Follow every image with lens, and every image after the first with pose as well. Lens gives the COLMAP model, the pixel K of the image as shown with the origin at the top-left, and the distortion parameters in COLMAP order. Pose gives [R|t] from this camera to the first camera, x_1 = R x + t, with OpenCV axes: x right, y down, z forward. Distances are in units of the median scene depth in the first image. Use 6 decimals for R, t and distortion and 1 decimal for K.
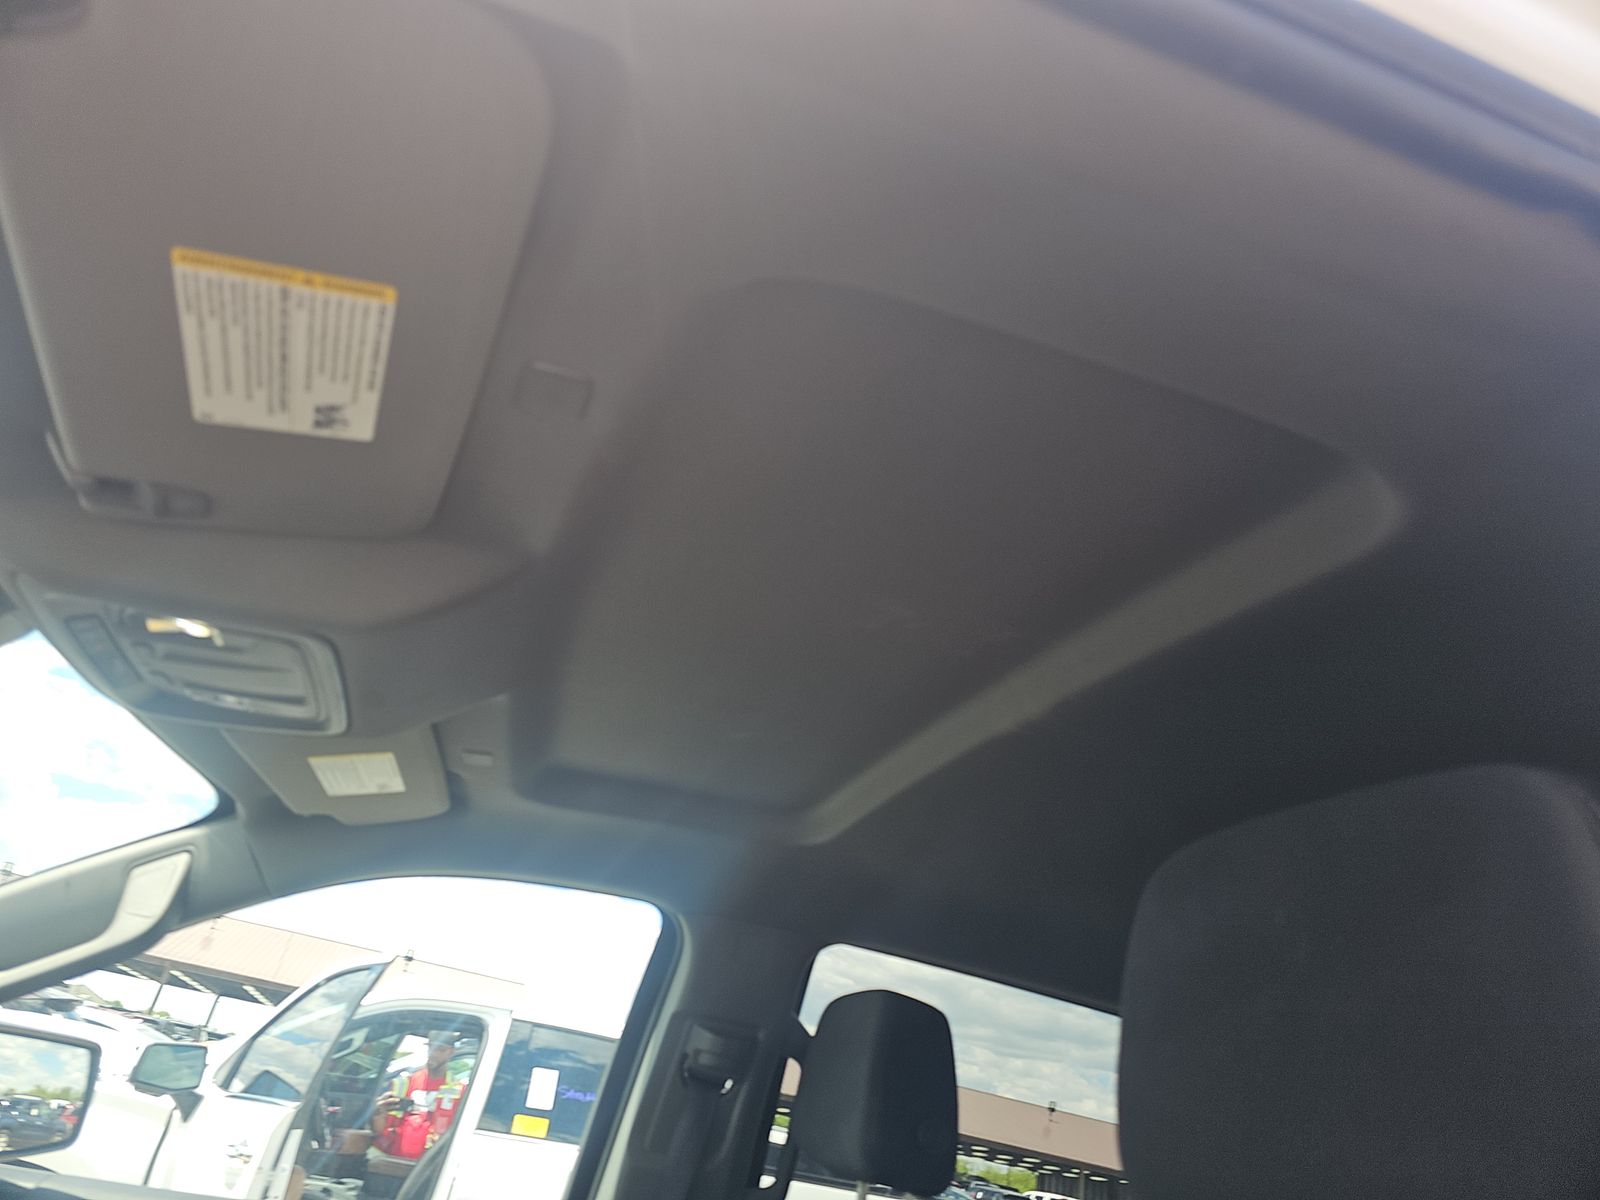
lens RADIAL K [[1063.3, 0, 797.6], [0, 1063.3, 617.6], [0, 0, 1]] dist [0.059049, -0.034188]
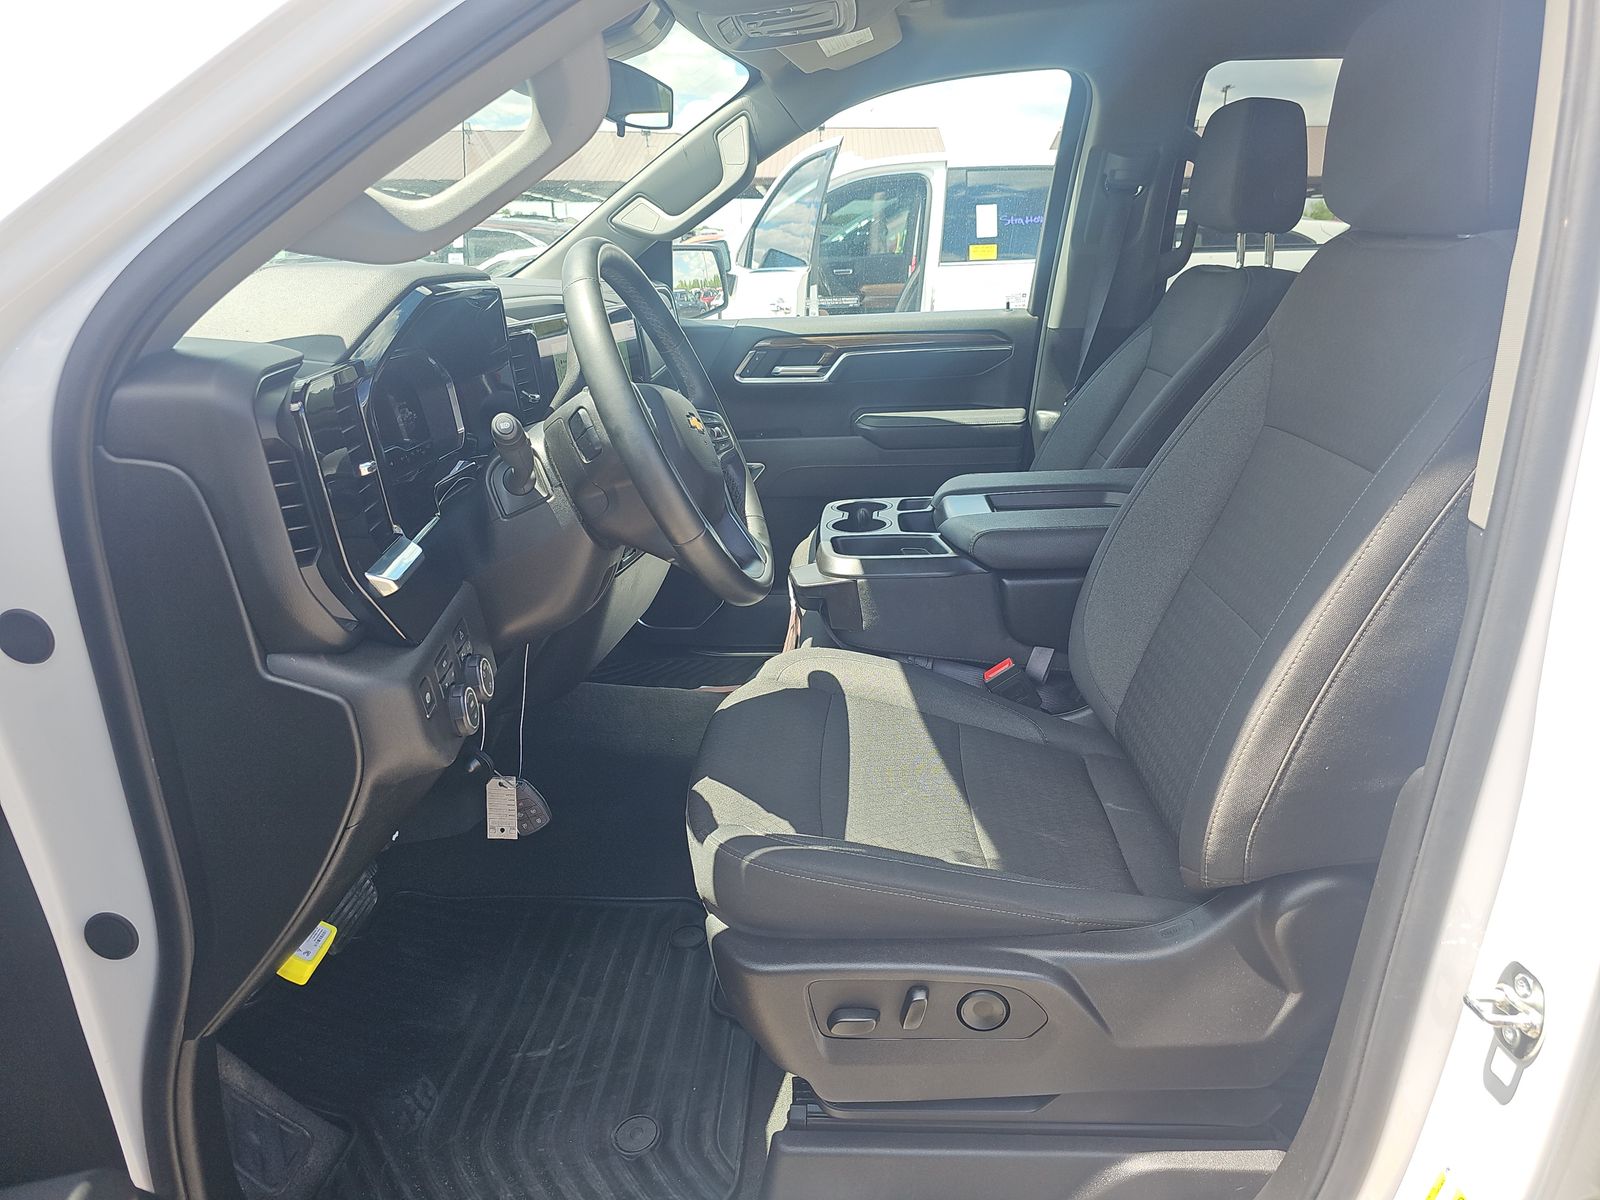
lens RADIAL K [[1063.3, 0, 797.6], [0, 1063.3, 617.6], [0, 0, 1]] dist [0.059049, -0.034188]
pose [[0.915616, -0.050762, -0.398837, 0.020214], [0.314493, 0.708449, 0.631818, -0.066187], [0.250484, -0.703934, 0.664631, -0.147276]]
